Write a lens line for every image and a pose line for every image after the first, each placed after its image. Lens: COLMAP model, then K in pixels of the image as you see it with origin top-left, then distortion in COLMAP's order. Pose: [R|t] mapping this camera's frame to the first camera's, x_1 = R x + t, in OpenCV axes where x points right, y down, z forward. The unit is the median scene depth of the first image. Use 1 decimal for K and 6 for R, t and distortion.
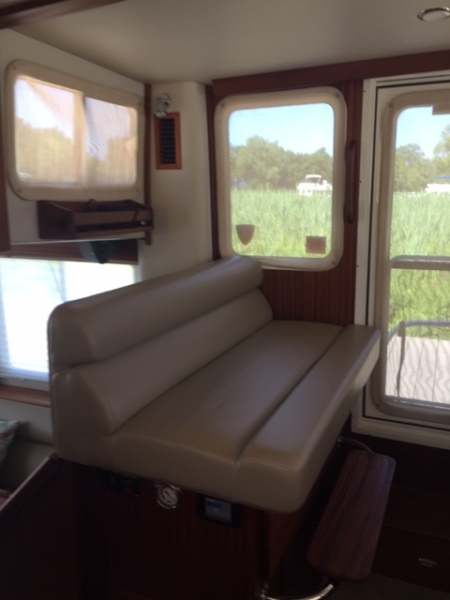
lens RADIAL K [[518.3, 0, 225.0], [0, 518.3, 303.7], [0, 0, 1]] dist [0.069172, -0.094794]
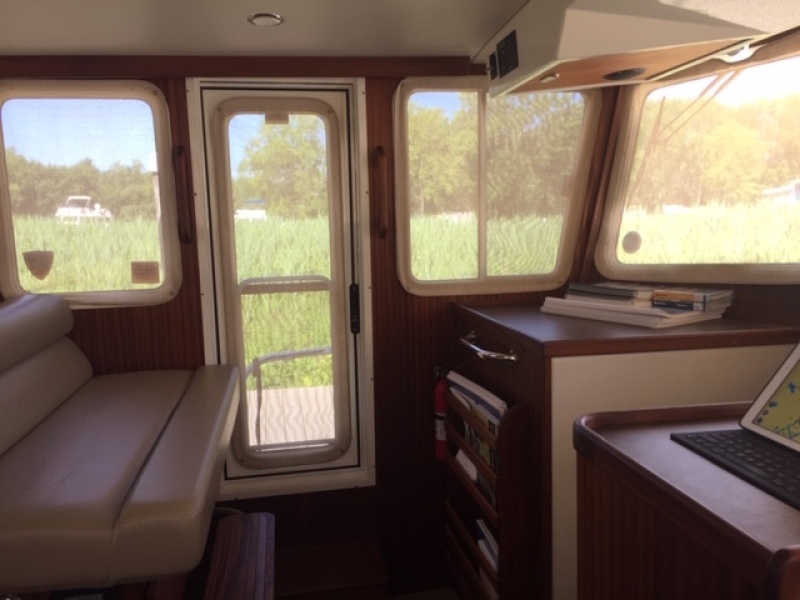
lens RADIAL K [[691.1, 0, 403.5], [0, 691.1, 299.9], [0, 0, 1]] dist [0.069172, -0.094794]
pose [[0.825693, -0.076569, 0.558900, -0.093187], [0.130137, 0.989877, -0.056644, 0.038157], [-0.548905, 0.119504, 0.827298, -0.084773]]
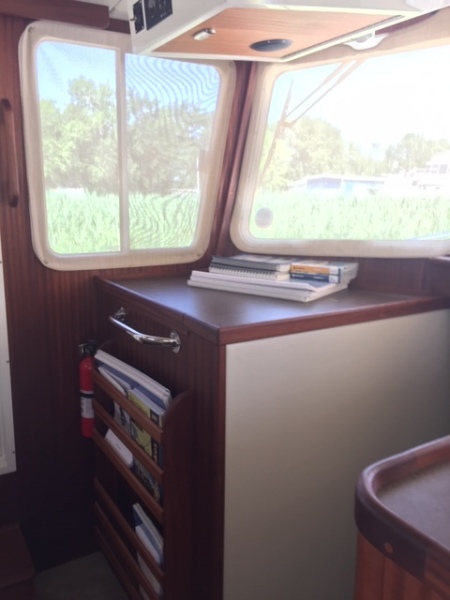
lens RADIAL K [[518.3, 0, 223.4], [0, 518.3, 304.8], [0, 0, 1]] dist [0.069172, -0.094794]
pose [[0.574664, -0.153100, 0.803941, 0.073944], [0.149169, 0.985485, 0.081045, -0.009166], [-0.804680, 0.073350, 0.589160, 0.197624]]
